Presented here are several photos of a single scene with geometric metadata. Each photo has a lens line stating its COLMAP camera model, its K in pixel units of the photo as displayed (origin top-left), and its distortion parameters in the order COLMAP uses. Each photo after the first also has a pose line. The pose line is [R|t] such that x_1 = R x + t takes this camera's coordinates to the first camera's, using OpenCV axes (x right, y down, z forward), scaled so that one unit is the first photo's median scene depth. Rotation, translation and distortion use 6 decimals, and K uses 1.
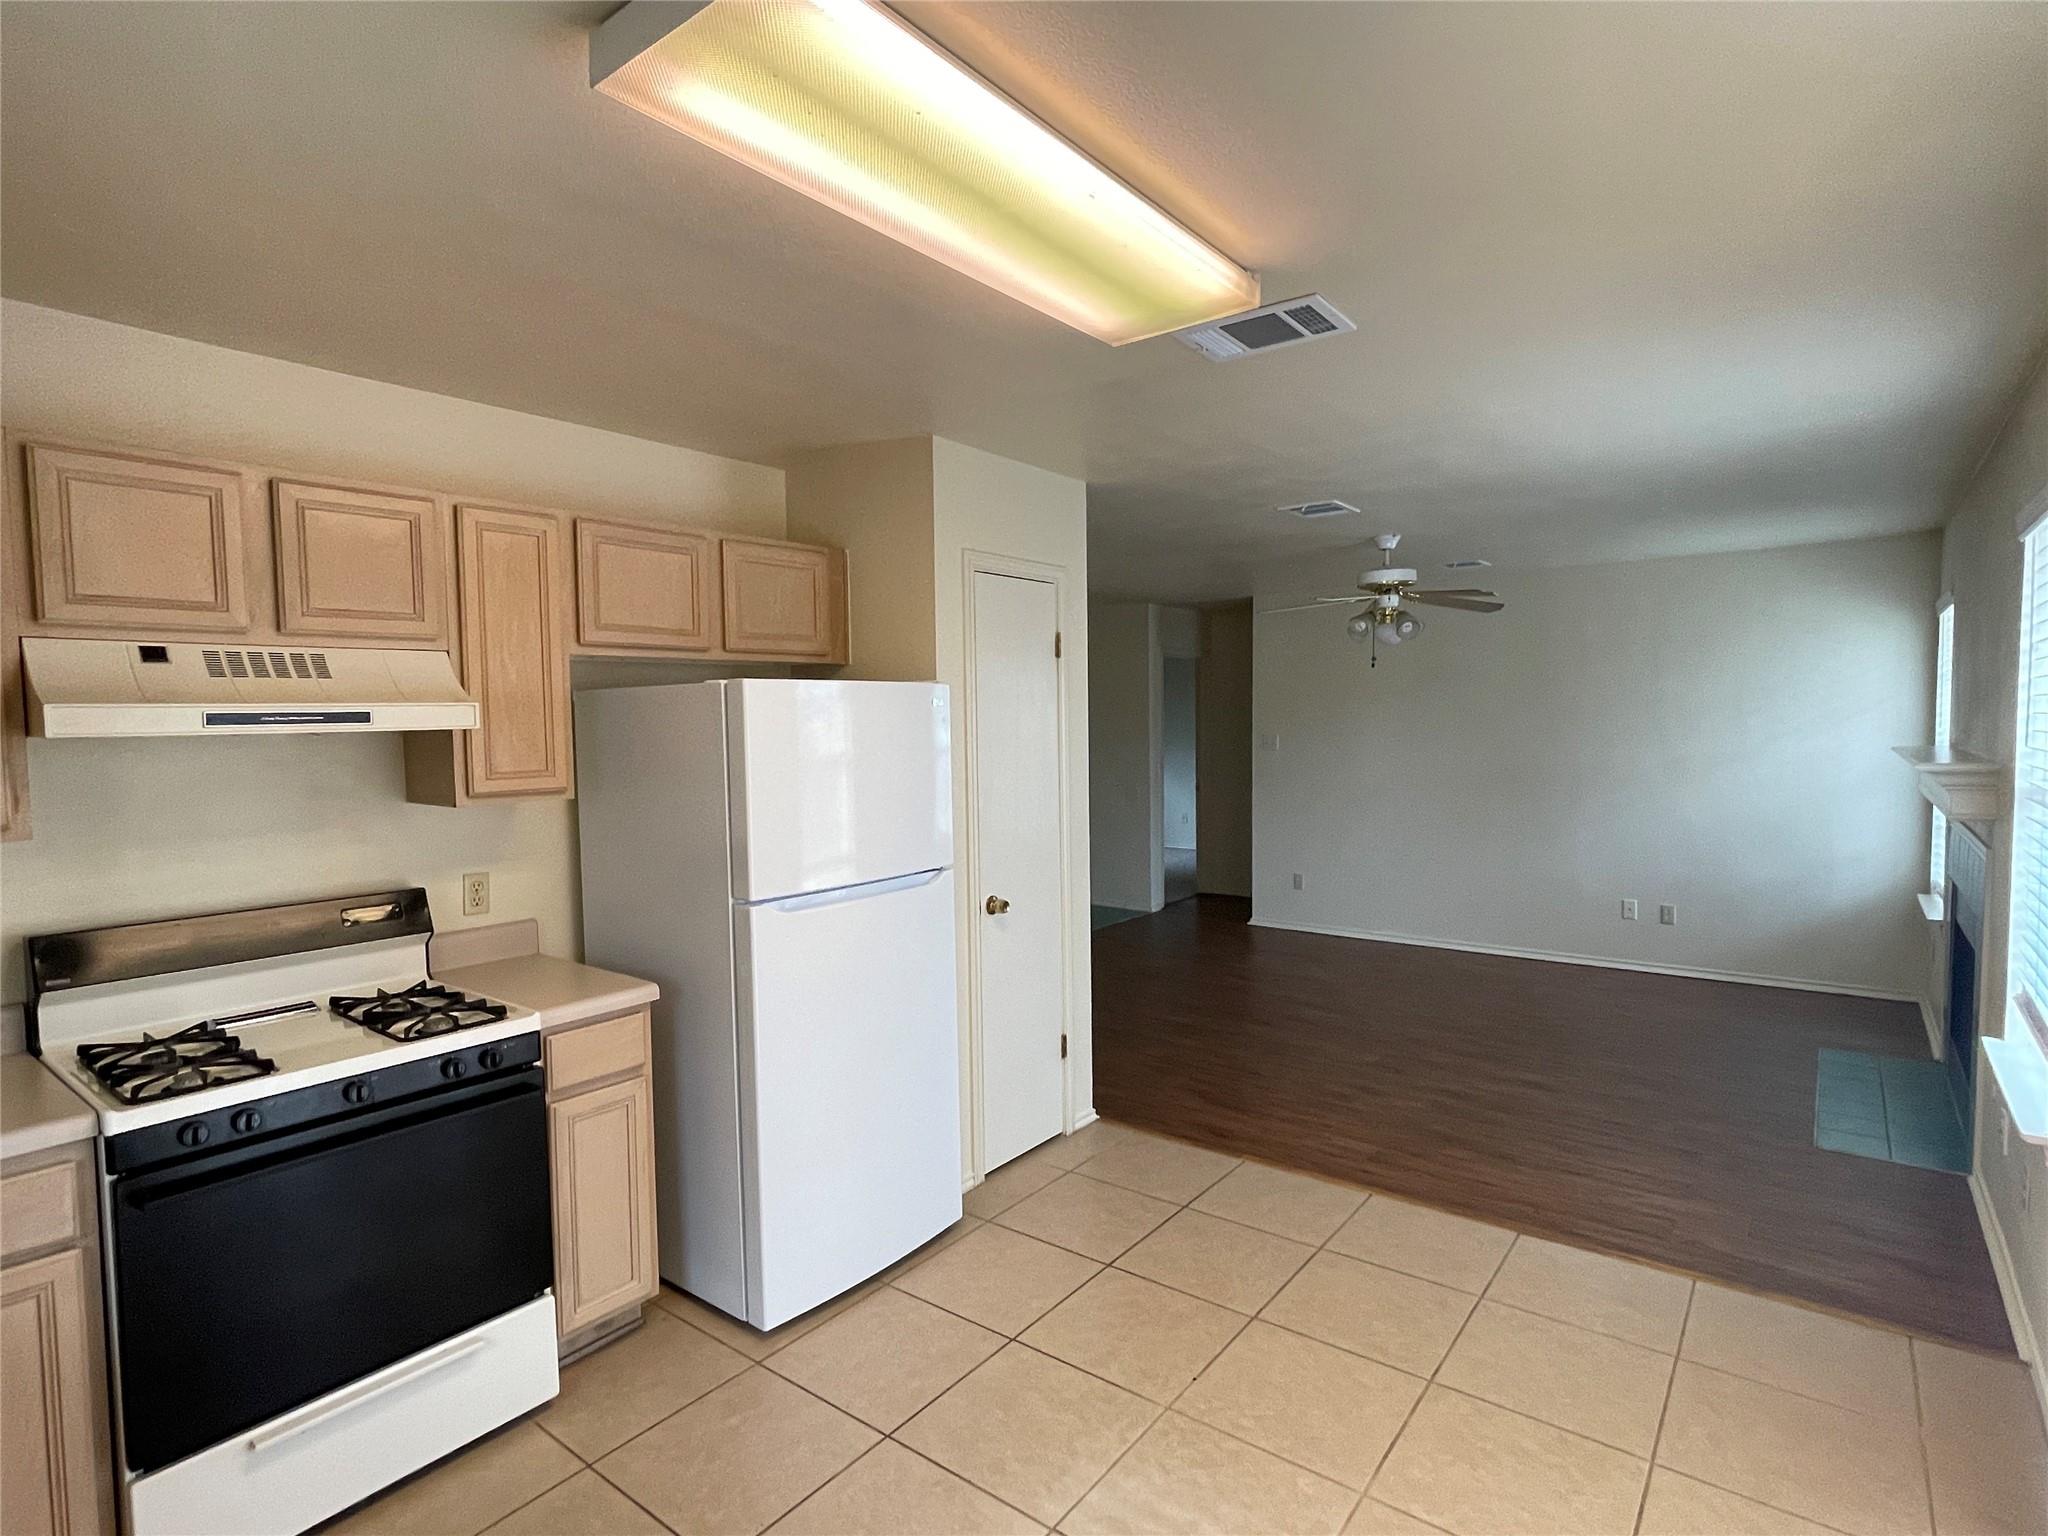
lens RADIAL K [[1050.5, 0, 1014.1], [0, 1050.5, 767.0], [0, 0, 1]] dist [-0.000720, -0.001382]
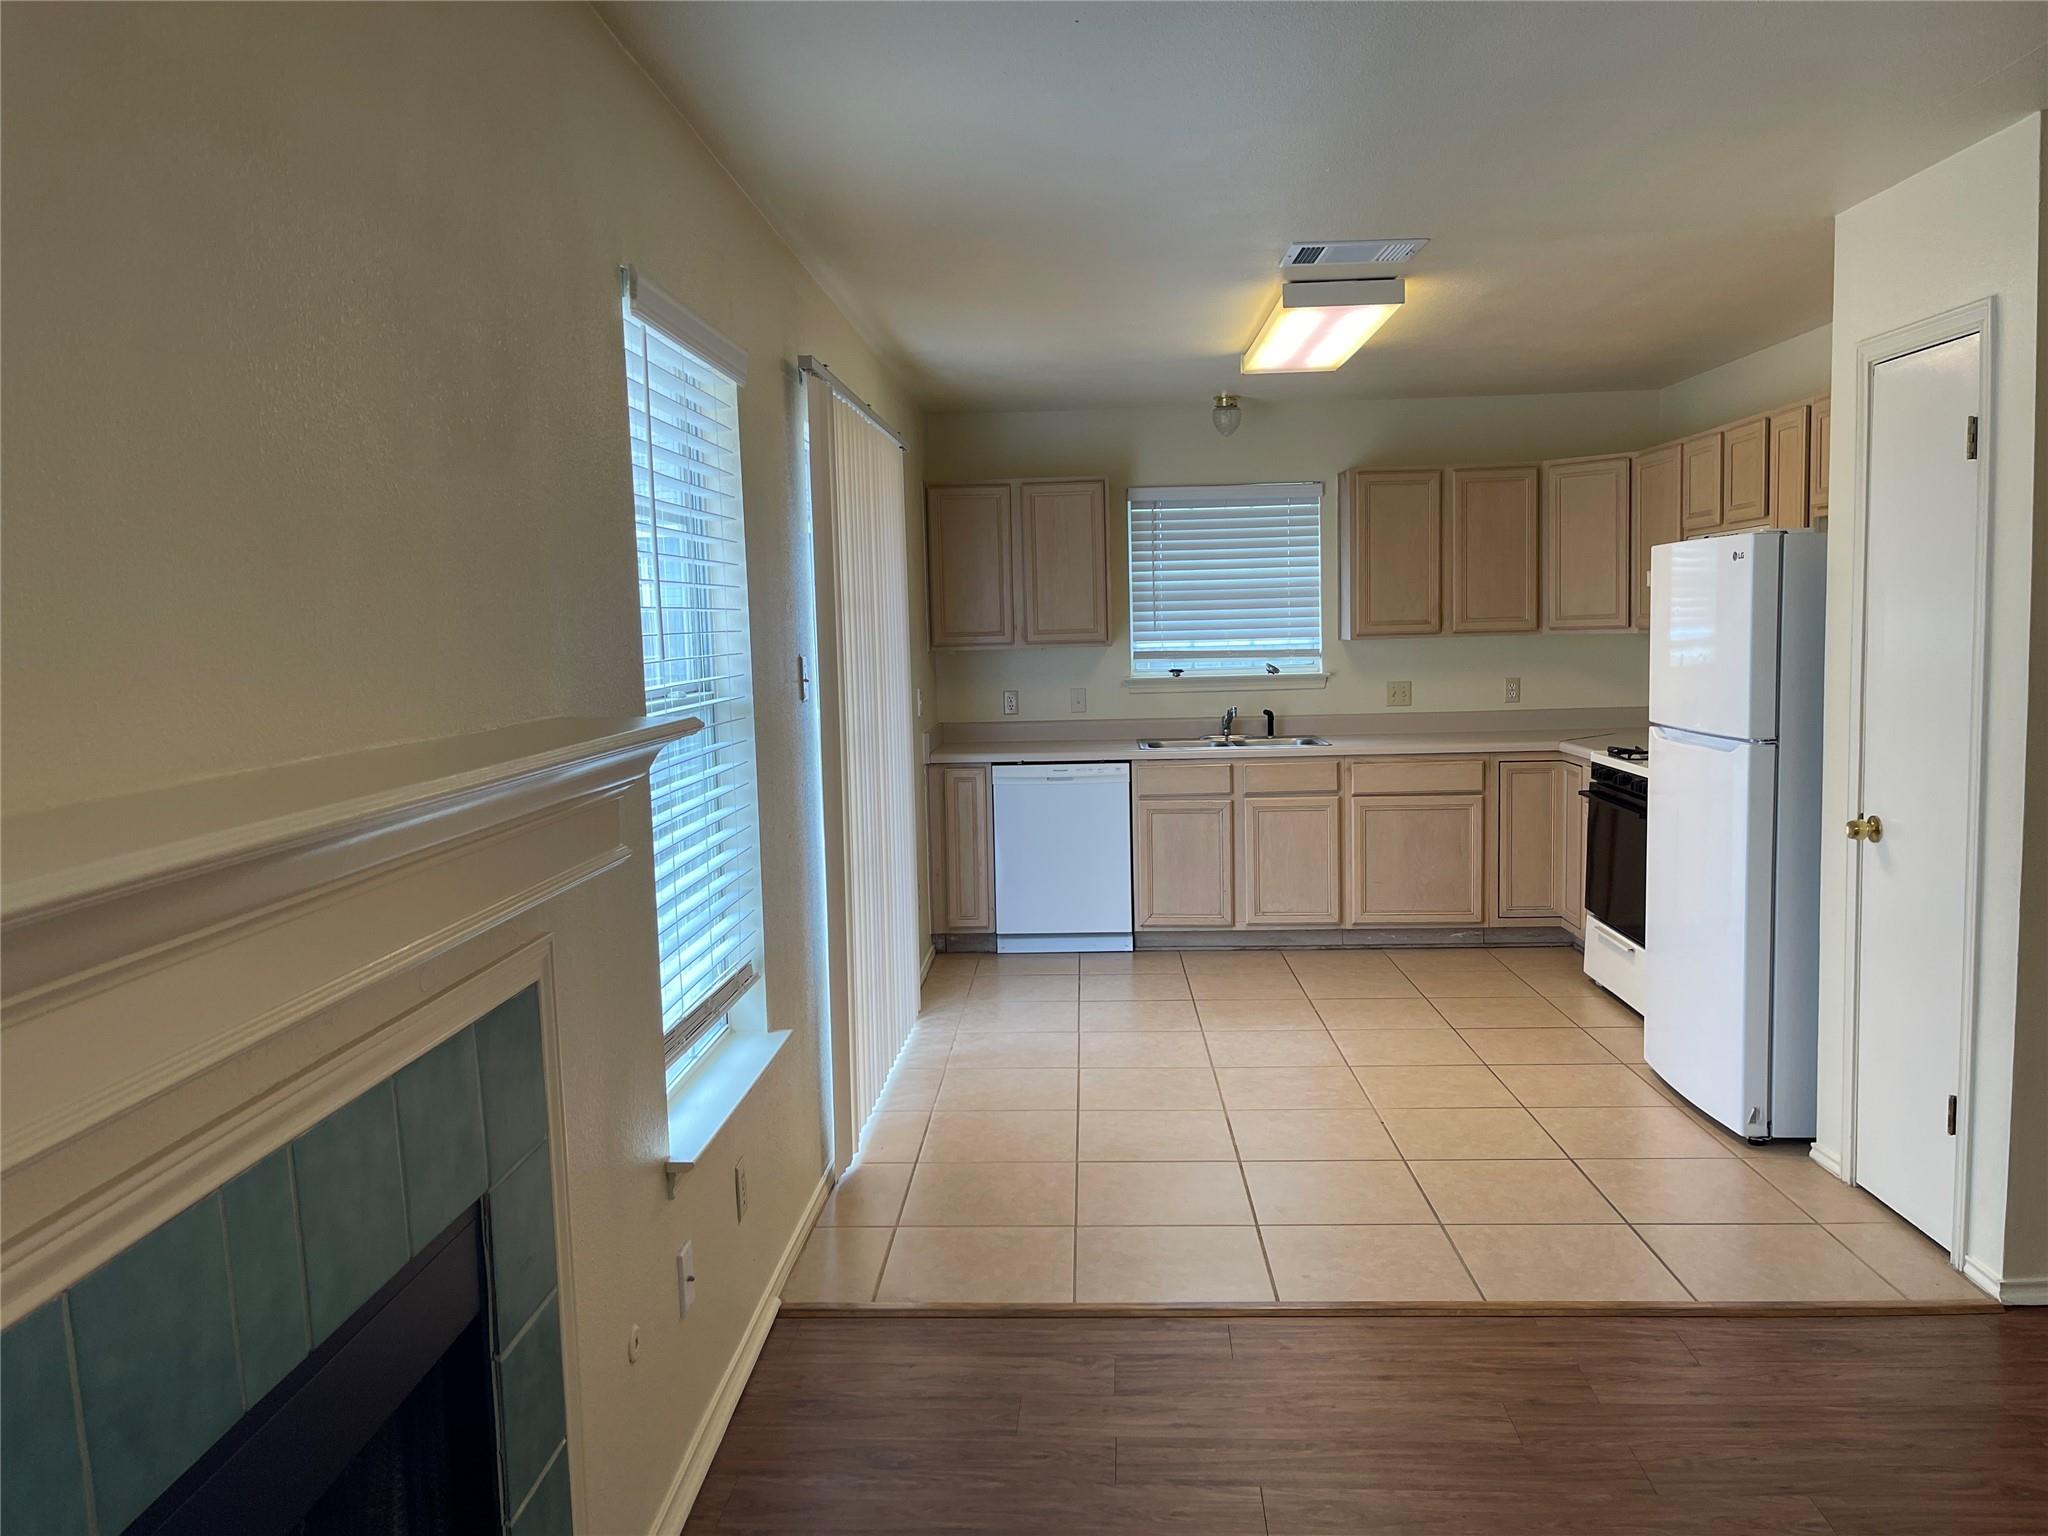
lens RADIAL K [[1591.8, 0, 999.5], [0, 1591.8, 770.8], [0, 0, 1]] dist [0.058358, -0.003523]
pose [[-0.821562, 0.094978, -0.562153, 1.559293], [0.016851, 0.989640, 0.142577, -0.109319], [0.569871, 0.107663, -0.814651, 2.221645]]
